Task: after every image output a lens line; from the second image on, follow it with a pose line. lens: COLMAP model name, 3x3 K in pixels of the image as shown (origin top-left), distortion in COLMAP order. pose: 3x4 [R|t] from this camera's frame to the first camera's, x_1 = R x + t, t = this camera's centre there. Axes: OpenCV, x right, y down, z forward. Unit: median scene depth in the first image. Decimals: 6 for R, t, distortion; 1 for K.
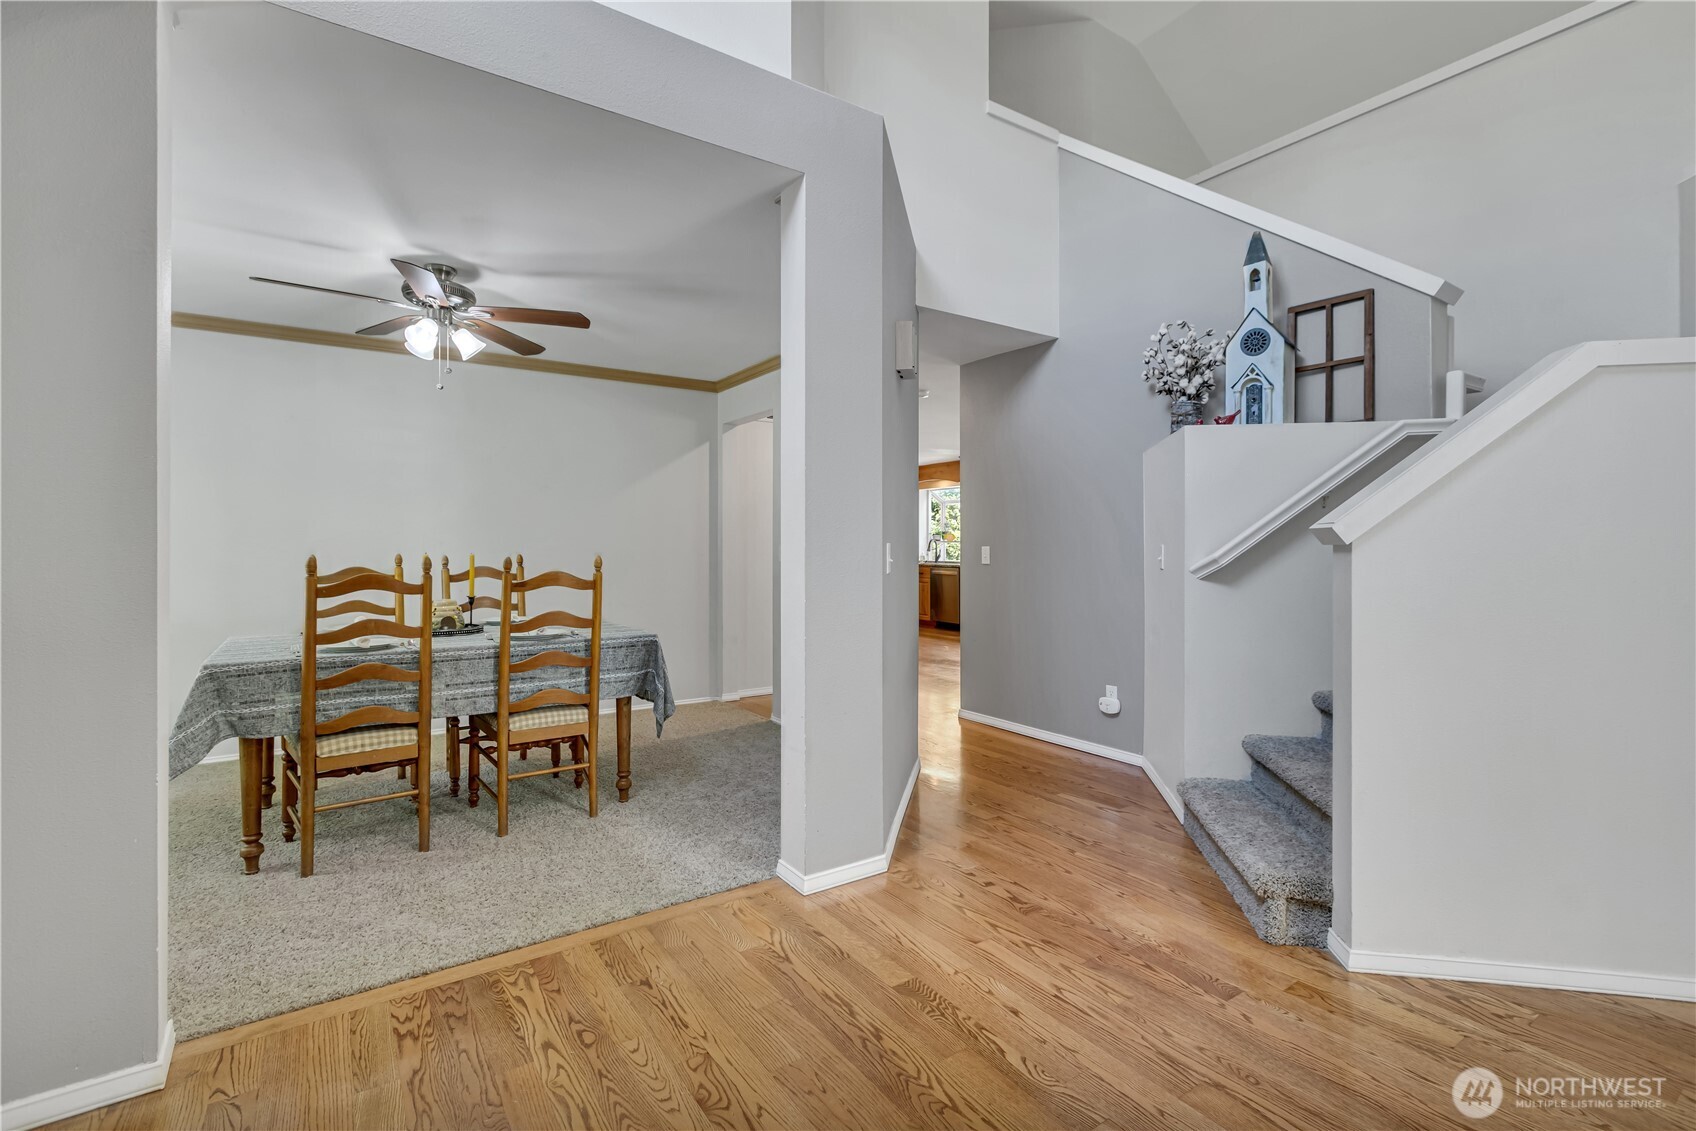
lens RADIAL K [[775.5, 0, 867.0], [0, 775.5, 540.0], [0, 0, 1]] dist [-0.000023, 0.000225]
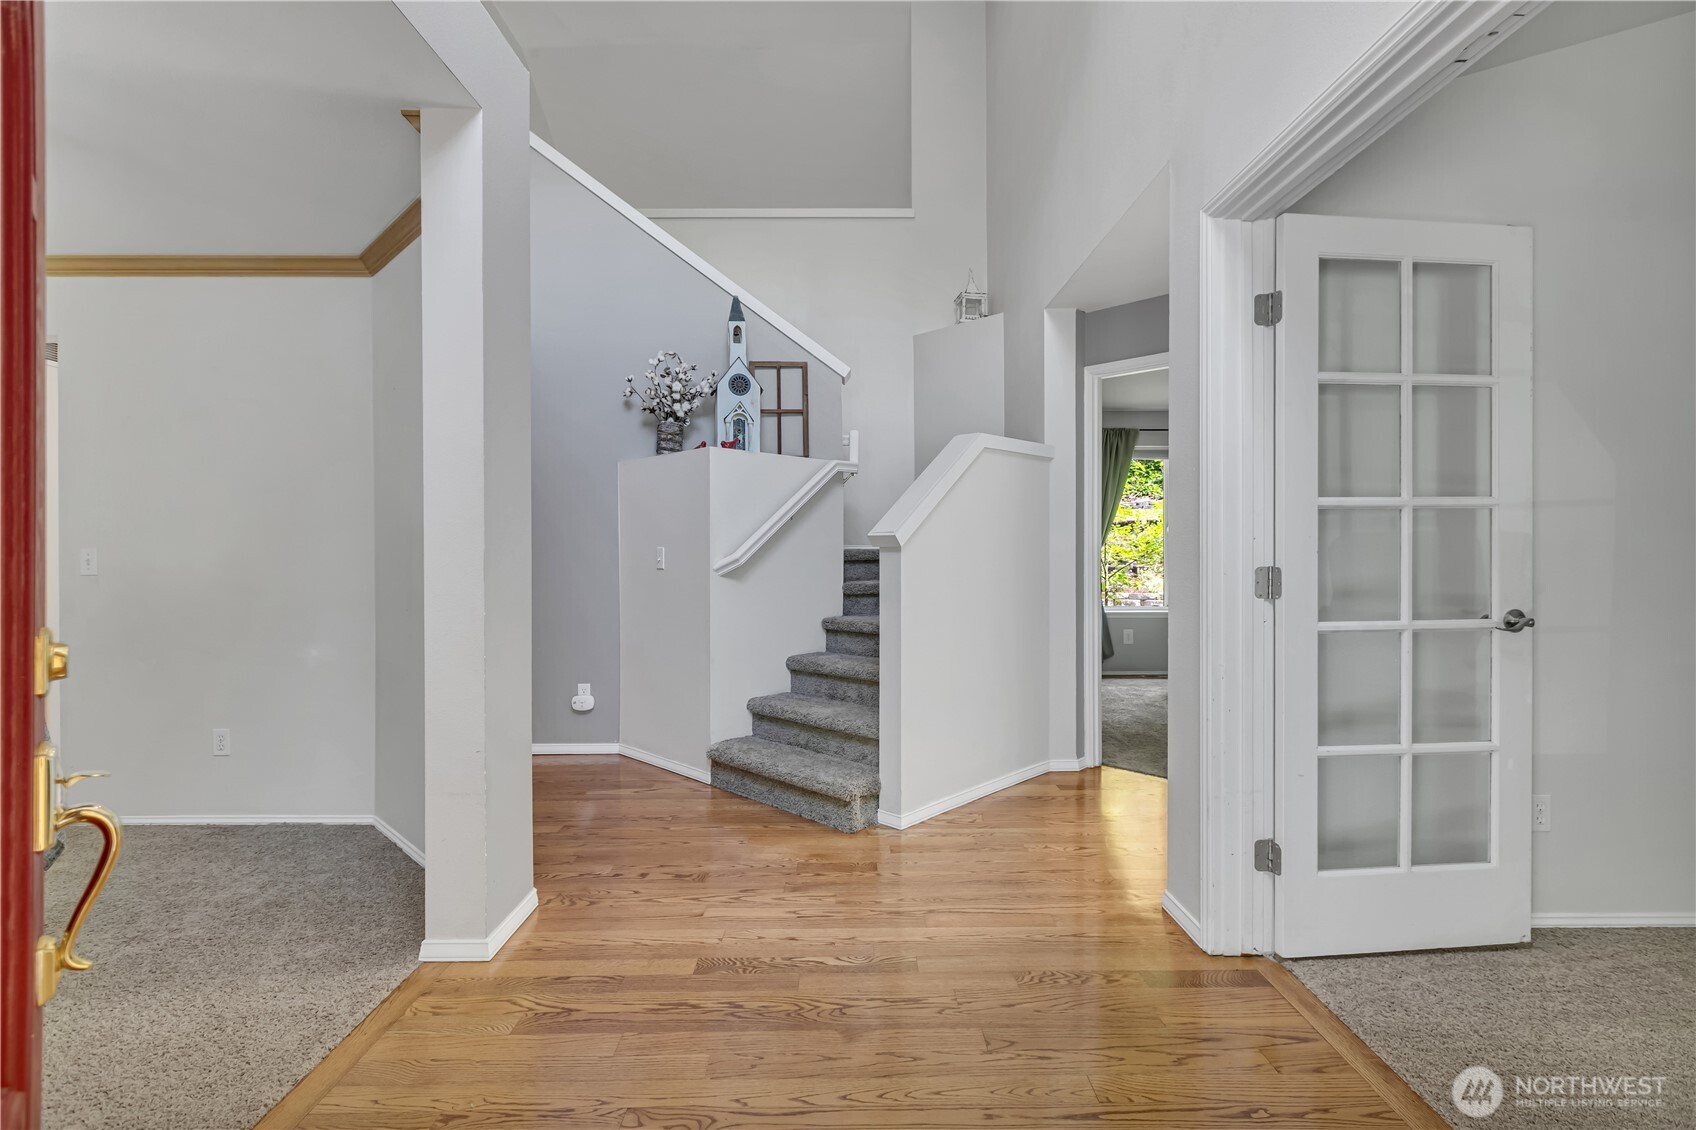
lens RADIAL K [[775.5, 0, 867.0], [0, 775.5, 539.5], [0, 0, 1]] dist [-0.000023, 0.000225]
pose [[0.553257, 0.006656, 0.832984, -0.515908], [-0.002087, 0.999976, -0.006604, 0.002167], [-0.833008, 0.001915, 0.553257, 0.170150]]
